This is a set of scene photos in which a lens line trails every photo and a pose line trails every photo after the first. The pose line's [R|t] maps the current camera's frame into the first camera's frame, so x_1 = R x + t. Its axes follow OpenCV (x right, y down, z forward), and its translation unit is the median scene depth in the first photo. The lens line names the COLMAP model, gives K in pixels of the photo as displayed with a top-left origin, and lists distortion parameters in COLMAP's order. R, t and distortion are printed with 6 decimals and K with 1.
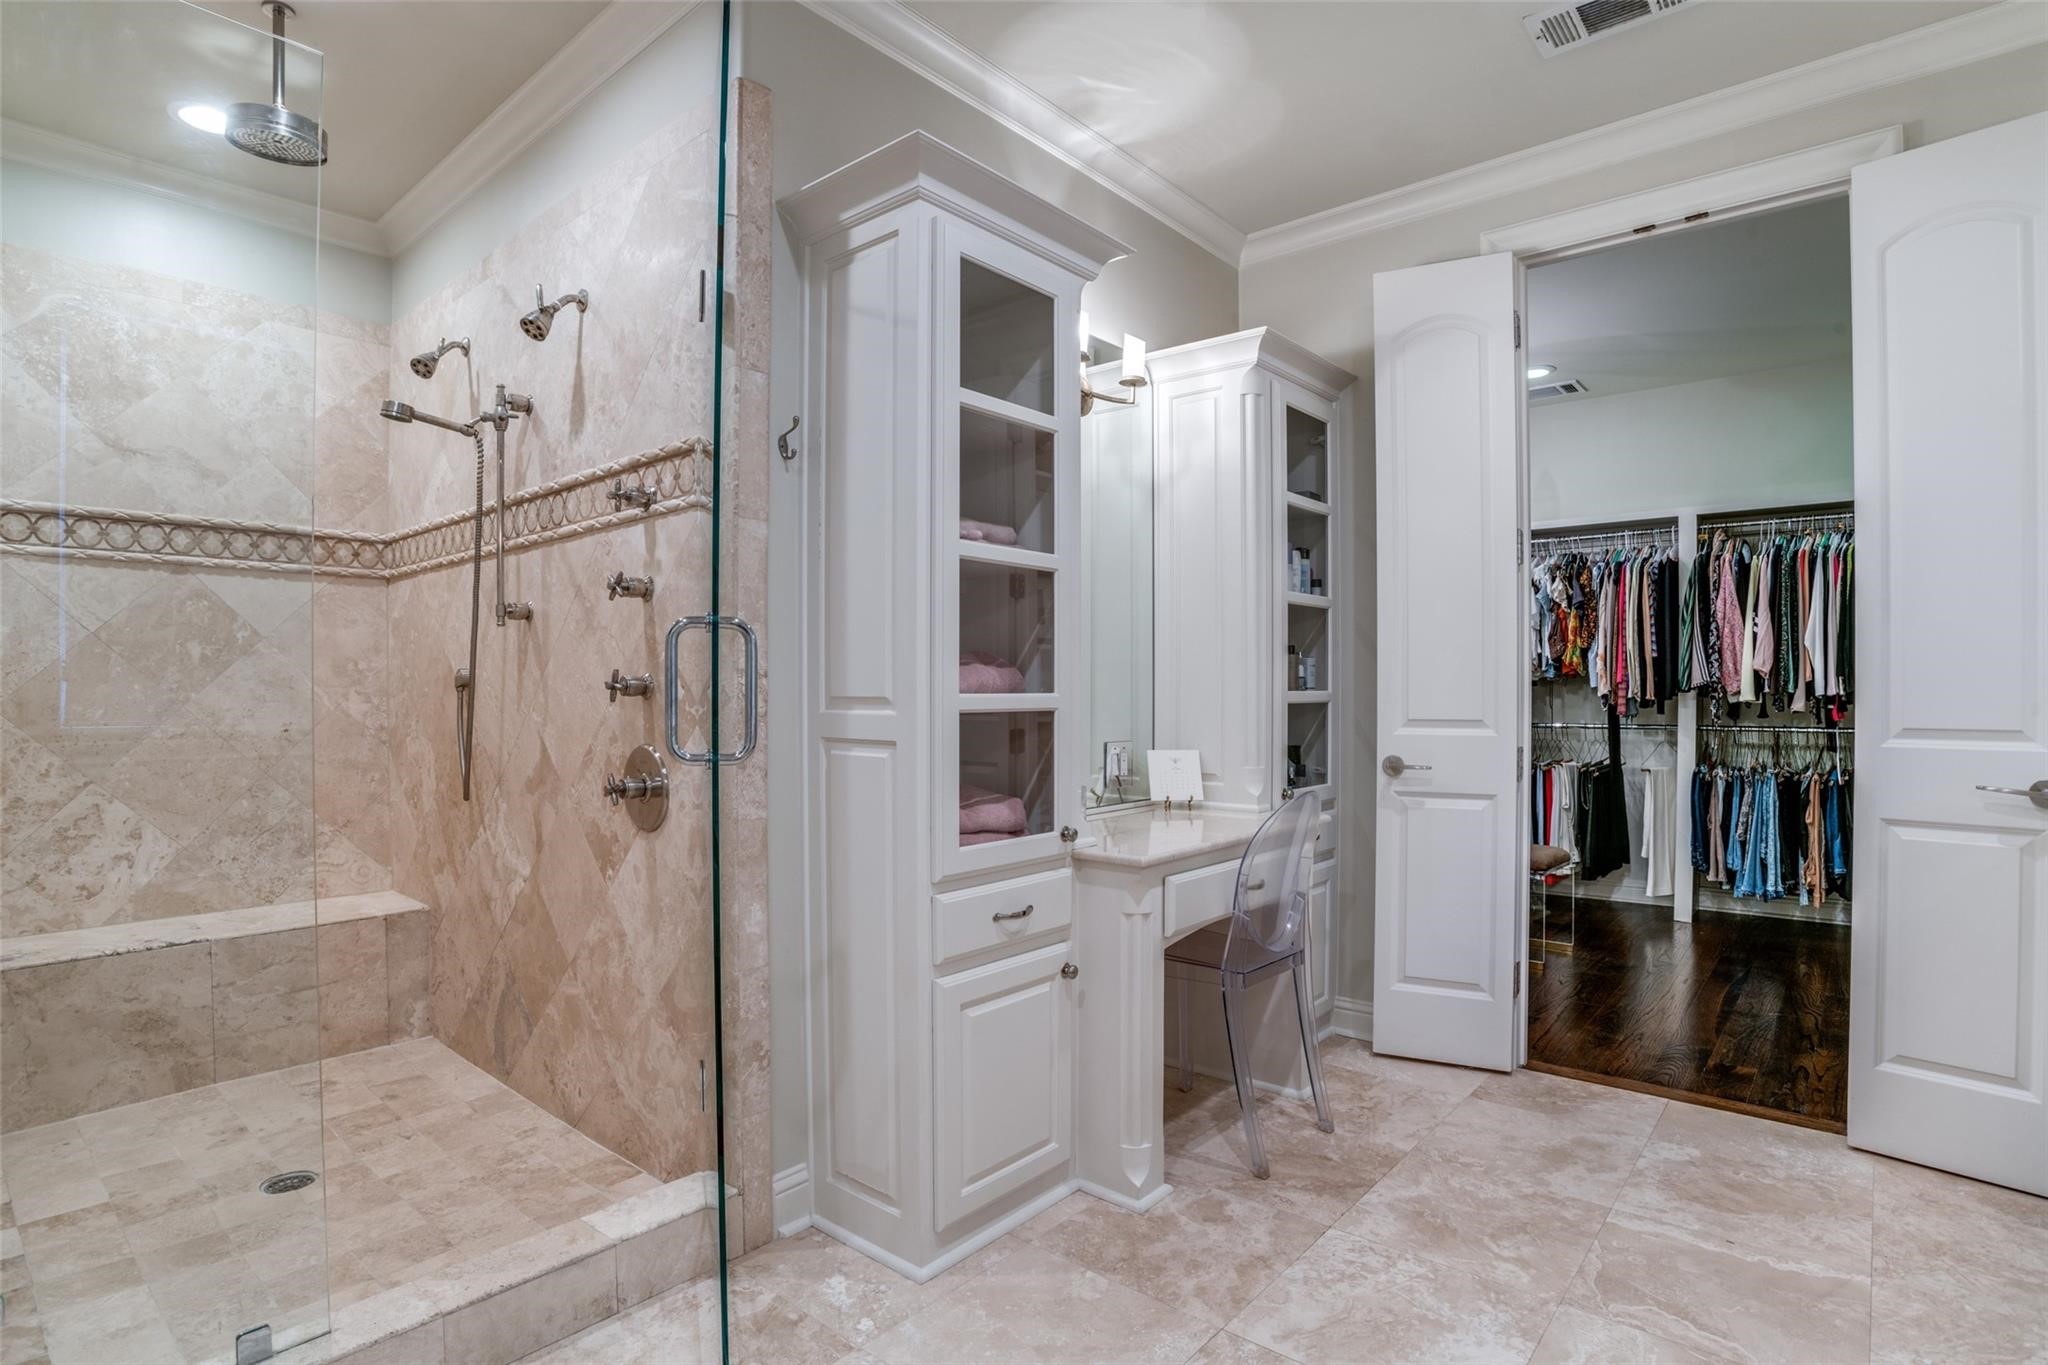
lens RADIAL K [[1031.8, 0, 1023.5], [0, 1031.8, 697.3], [0, 0, 1]] dist [-0.039094, 0.005256]
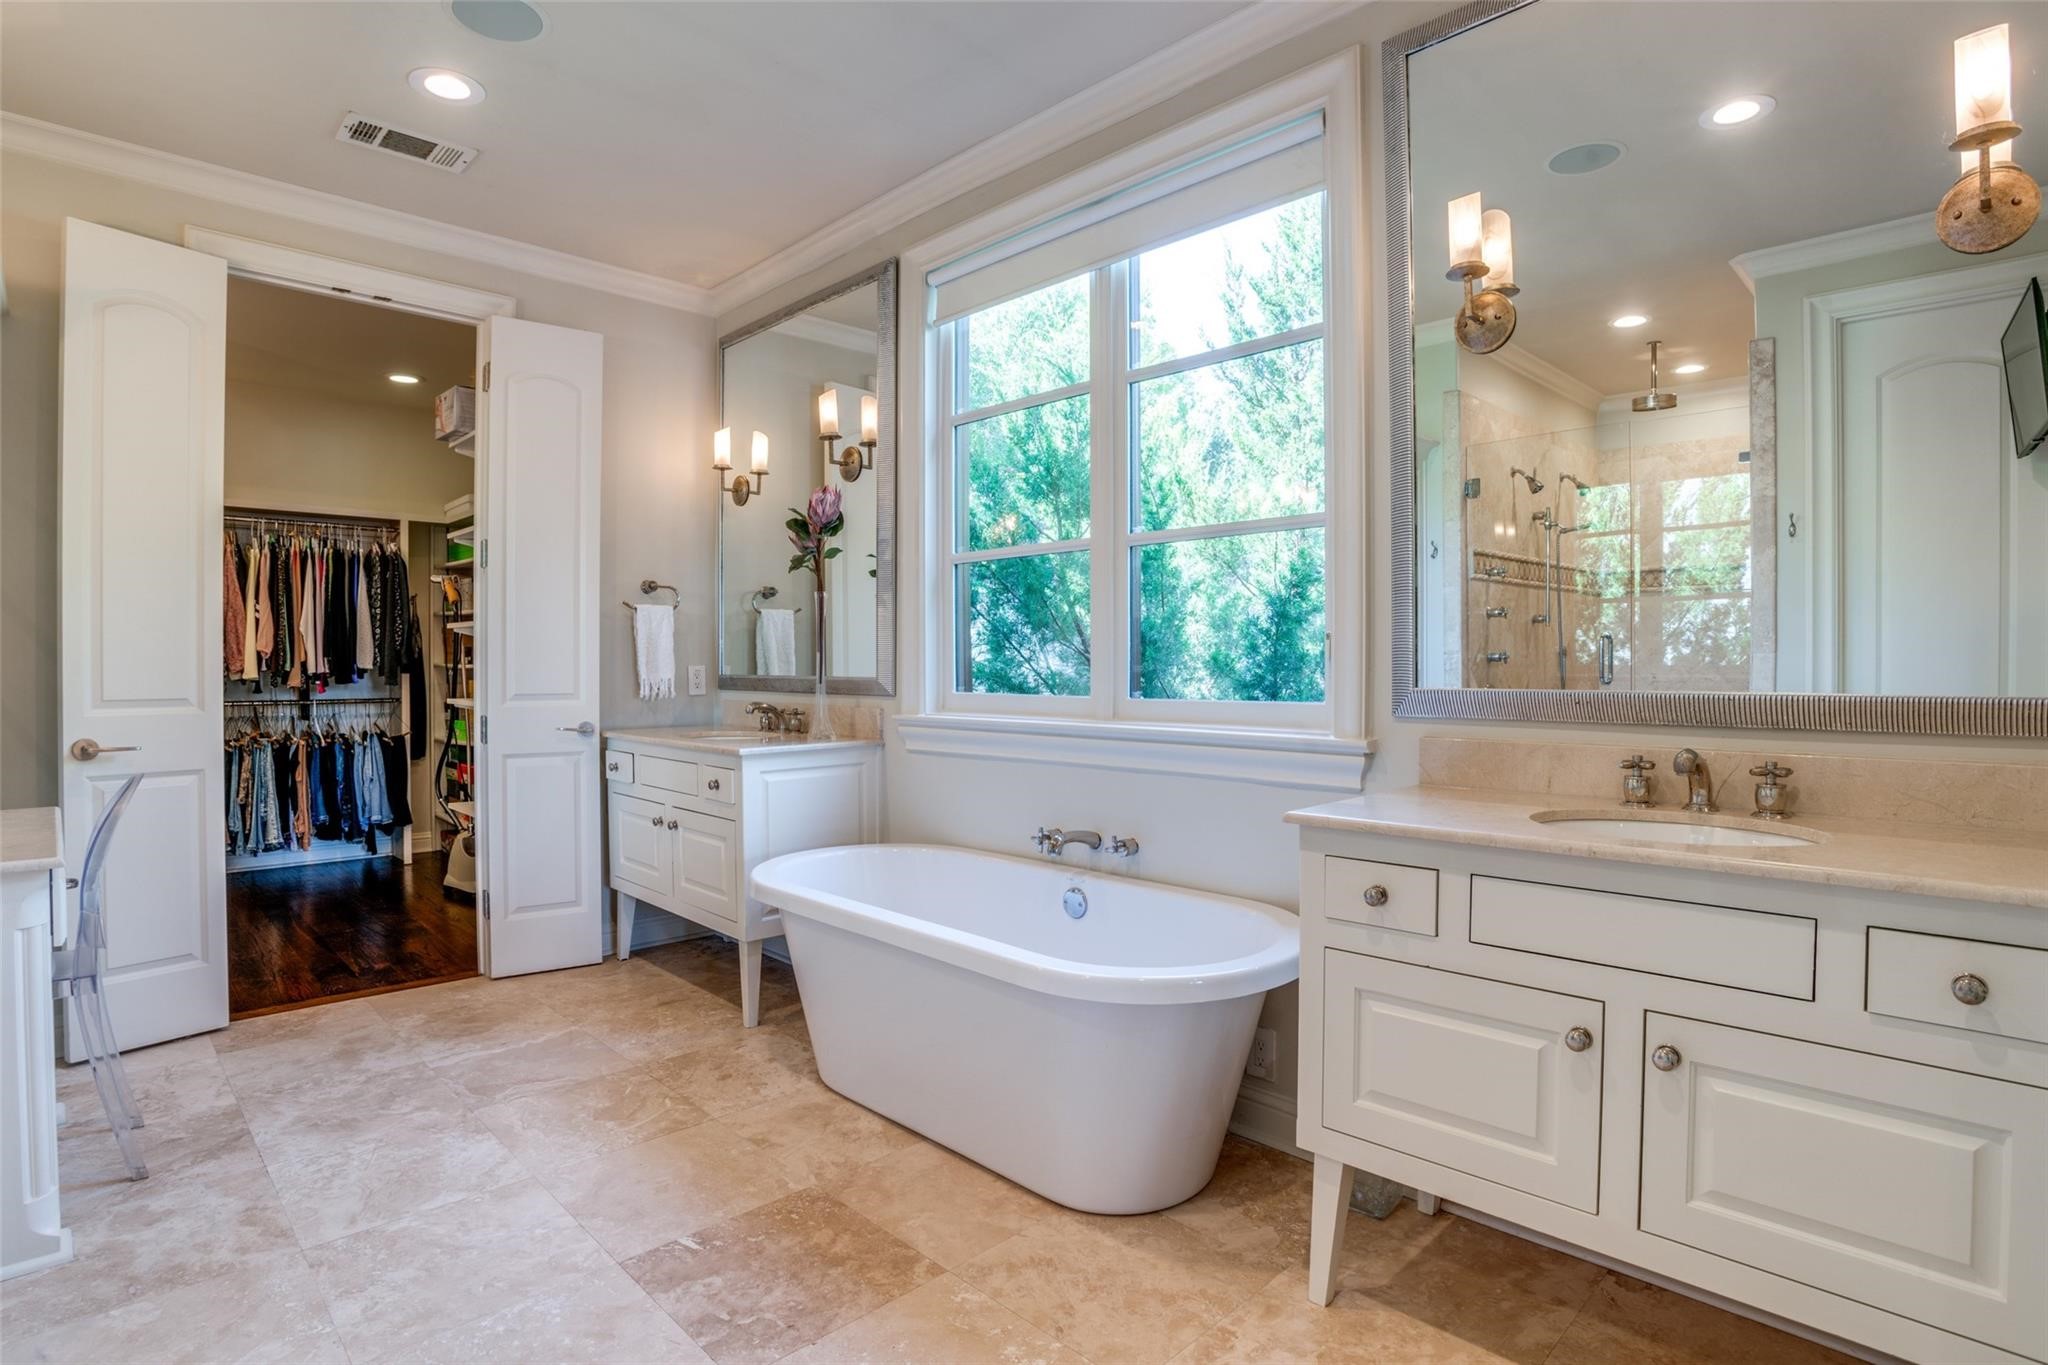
lens RADIAL K [[1031.8, 0, 1025.2], [0, 1031.8, 676.9], [0, 0, 1]] dist [-0.039094, 0.005256]
pose [[0.078465, -0.005710, 0.996901, -0.609145], [0.004513, 0.999975, 0.005373, -0.000865], [-0.996907, 0.004077, 0.078489, 0.097325]]
